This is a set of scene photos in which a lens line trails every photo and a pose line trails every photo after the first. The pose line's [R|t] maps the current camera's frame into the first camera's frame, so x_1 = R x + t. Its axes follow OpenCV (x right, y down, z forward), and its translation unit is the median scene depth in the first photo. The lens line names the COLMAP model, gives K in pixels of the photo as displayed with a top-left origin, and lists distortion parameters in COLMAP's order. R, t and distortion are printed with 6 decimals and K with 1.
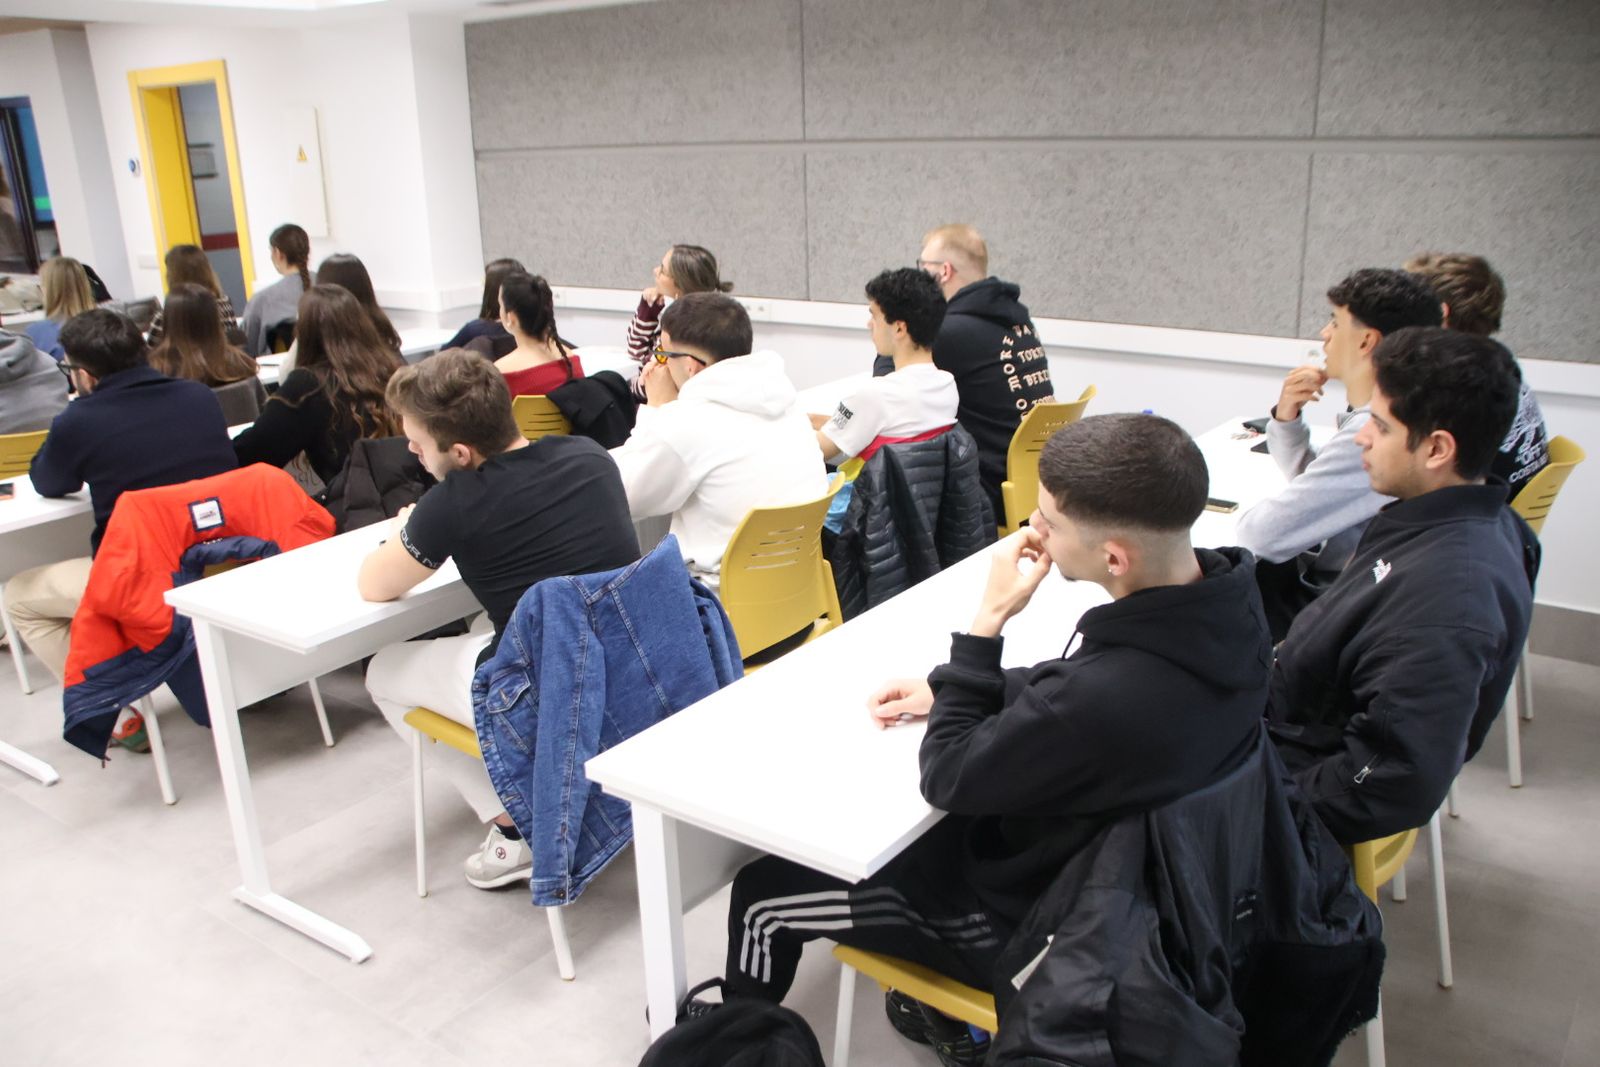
lens RADIAL K [[1325.6, 0, 803.8], [0, 1325.6, 565.1], [0, 0, 1]] dist [-0.059771, 0.004347]
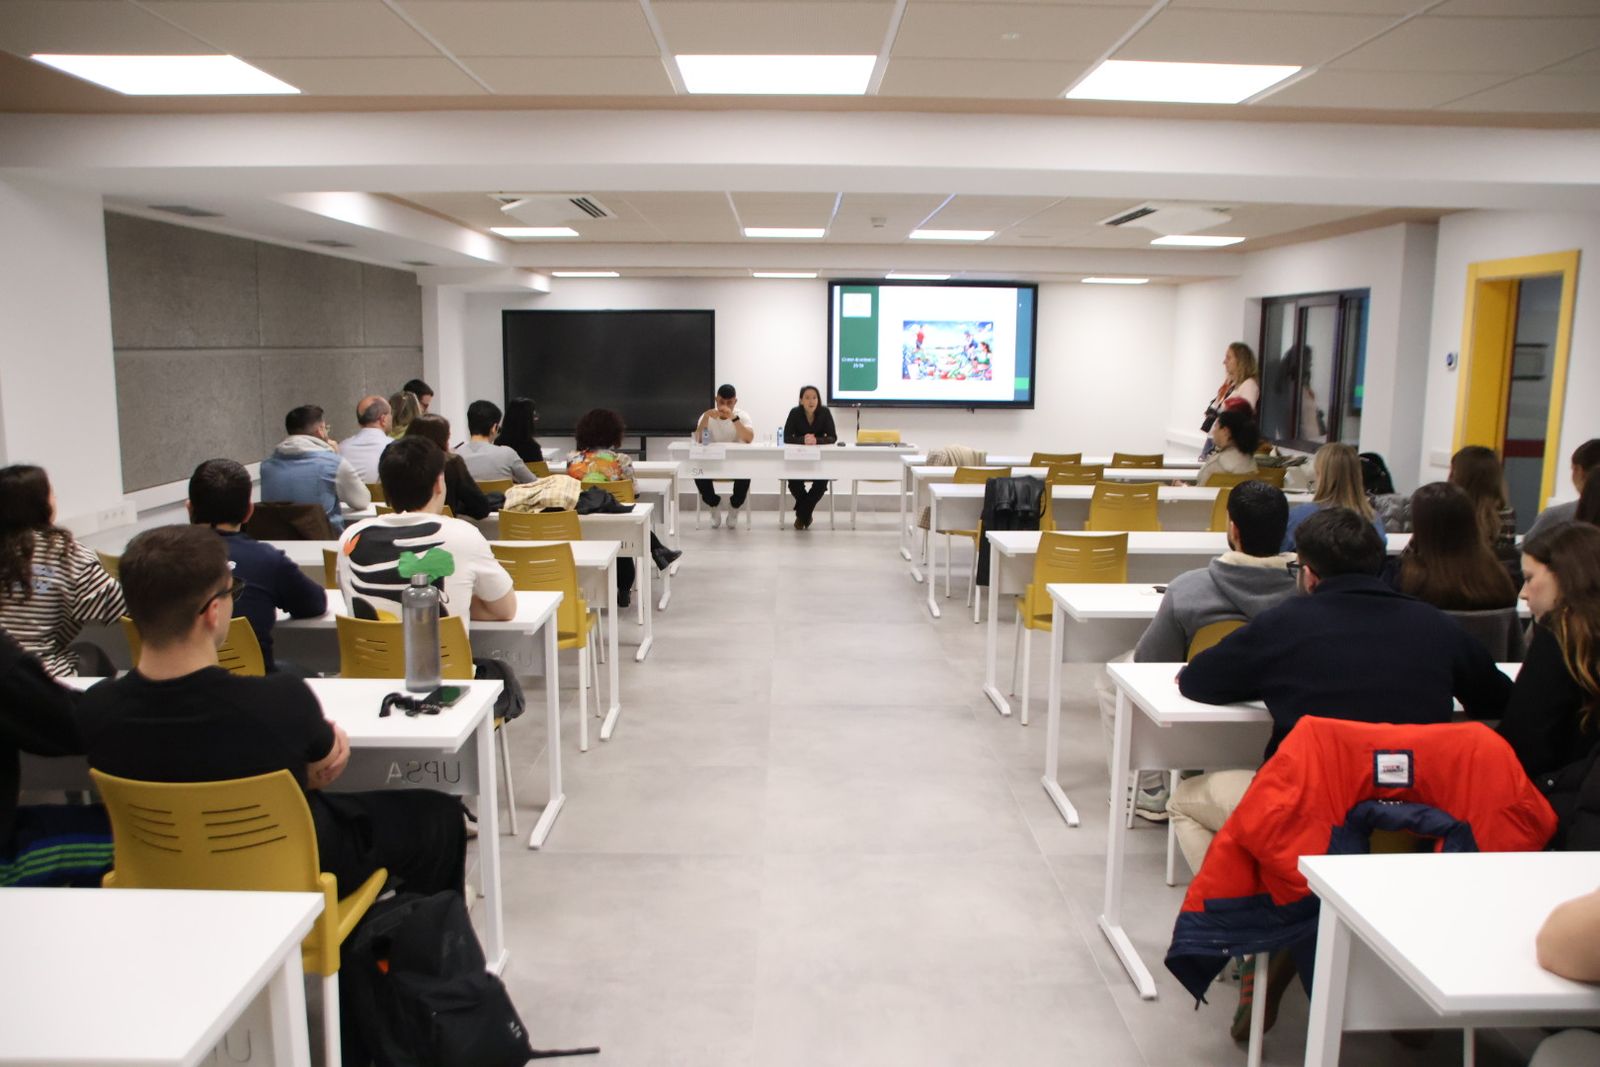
lens RADIAL K [[1345.3, 0, 801.9], [0, 1345.3, 567.6], [0, 0, 1]] dist [-0.124451, 0.147490]
pose [[0.599627, 0.170799, -0.781841, -0.056365], [-0.282853, 0.959135, -0.007401, -0.048398], [0.748627, 0.225583, 0.623434, 0.185364]]
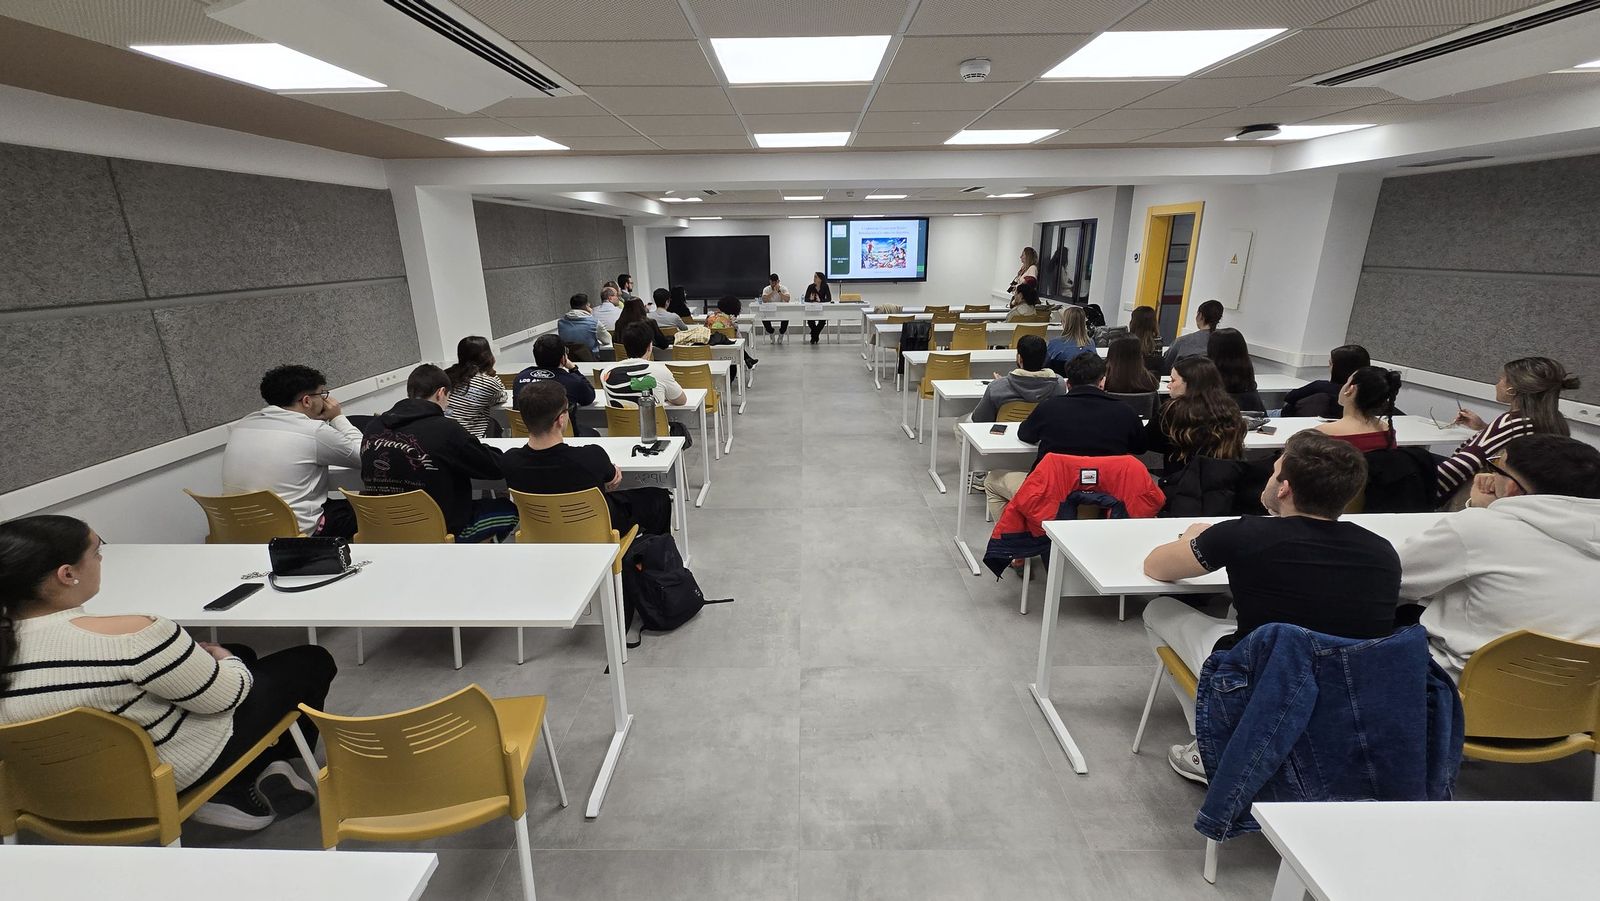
lens RADIAL K [[653.7, 0, 797.5], [0, 653.7, 426.7], [0, 0, 1]] dist [-0.000965, 0.000325]
pose [[0.585486, 0.252022, -0.770514, -0.015168], [-0.266725, 0.957419, 0.110481, -0.097145], [0.765548, 0.140830, 0.627776, 0.119194]]
